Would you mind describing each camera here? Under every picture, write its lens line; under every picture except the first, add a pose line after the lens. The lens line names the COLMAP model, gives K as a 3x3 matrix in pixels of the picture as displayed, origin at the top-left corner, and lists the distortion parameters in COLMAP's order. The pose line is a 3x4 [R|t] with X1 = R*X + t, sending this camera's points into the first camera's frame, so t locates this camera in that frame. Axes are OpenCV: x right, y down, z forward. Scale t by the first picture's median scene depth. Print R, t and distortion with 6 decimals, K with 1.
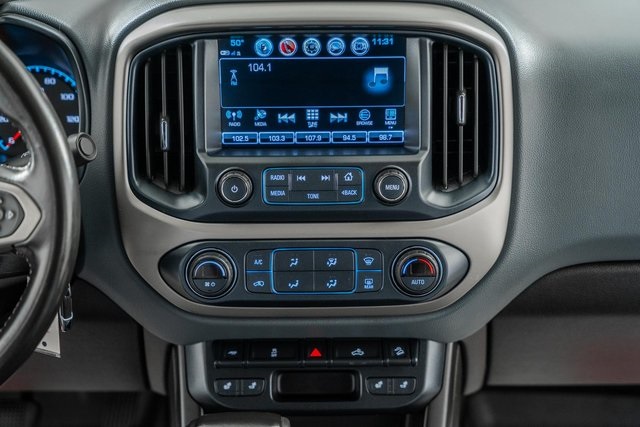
lens RADIAL K [[1144.2, 0, 321.1], [0, 1144.2, 224.5], [0, 0, 1]] dist [0.193359, 0.000000]
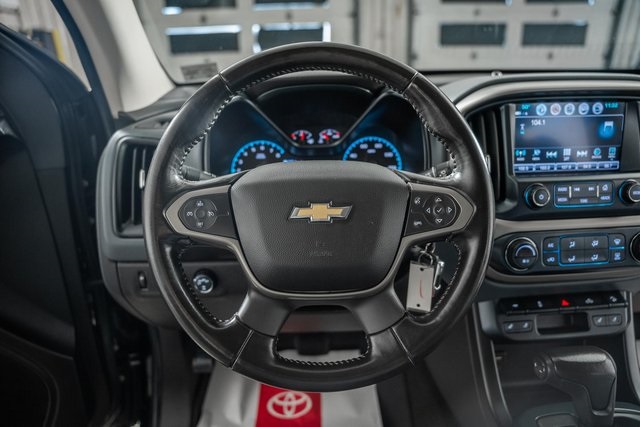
lens RADIAL K [[446.5, 0, 332.4], [0, 446.5, 214.2], [0, 0, 1]] dist [-0.141577, 0.037171]
pose [[0.999362, -0.034439, -0.009449, -0.331878], [0.033542, 0.996012, -0.082680, 0.028476], [0.012258, 0.082310, 0.996531, 0.412140]]
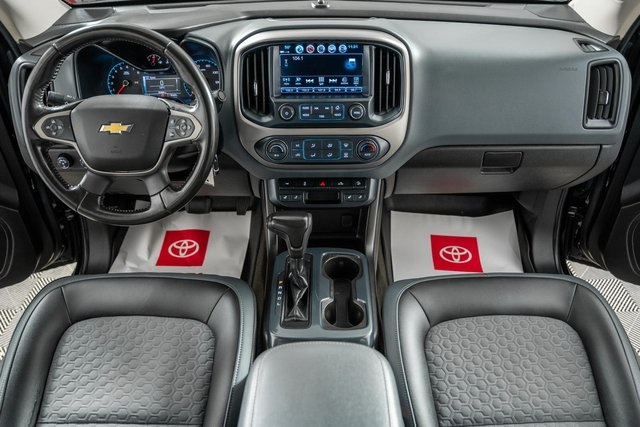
lens RADIAL K [[446.5, 0, 323.2], [0, 446.5, 208.6], [0, 0, 1]] dist [-0.141577, 0.037171]
pose [[0.999994, 0.002031, -0.002832, -0.000820], [-0.001432, 0.980309, 0.197467, -0.018717], [0.003177, -0.197462, 0.980305, 0.104156]]
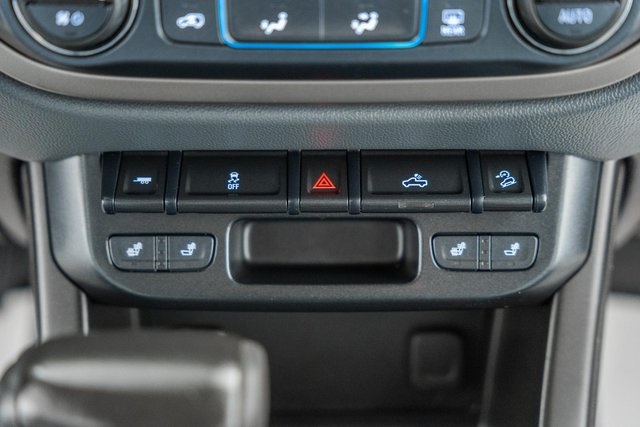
lens RADIAL K [[1241.0, 0, 318.3], [0, 1241.0, 210.3], [0, 0, 1]] dist [0.224030, 0.000000]
pose [[0.999982, 0.005960, 0.000154, -0.007135], [-0.005915, 0.988596, 0.150478, 0.050003], [0.000745, -0.150476, 0.988613, 0.526197]]
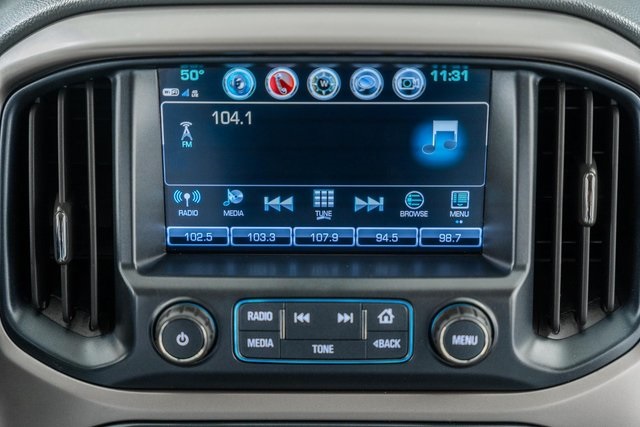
lens RADIAL K [[1241.0, 0, 322.9], [0, 1241.0, 220.3], [0, 0, 1]] dist [0.224030, 0.000000]
pose [[0.999888, 0.012605, -0.008072, -0.002689], [-0.012405, 0.999625, 0.024405, -0.100455], [0.008377, -0.024302, 0.999670, 0.377558]]
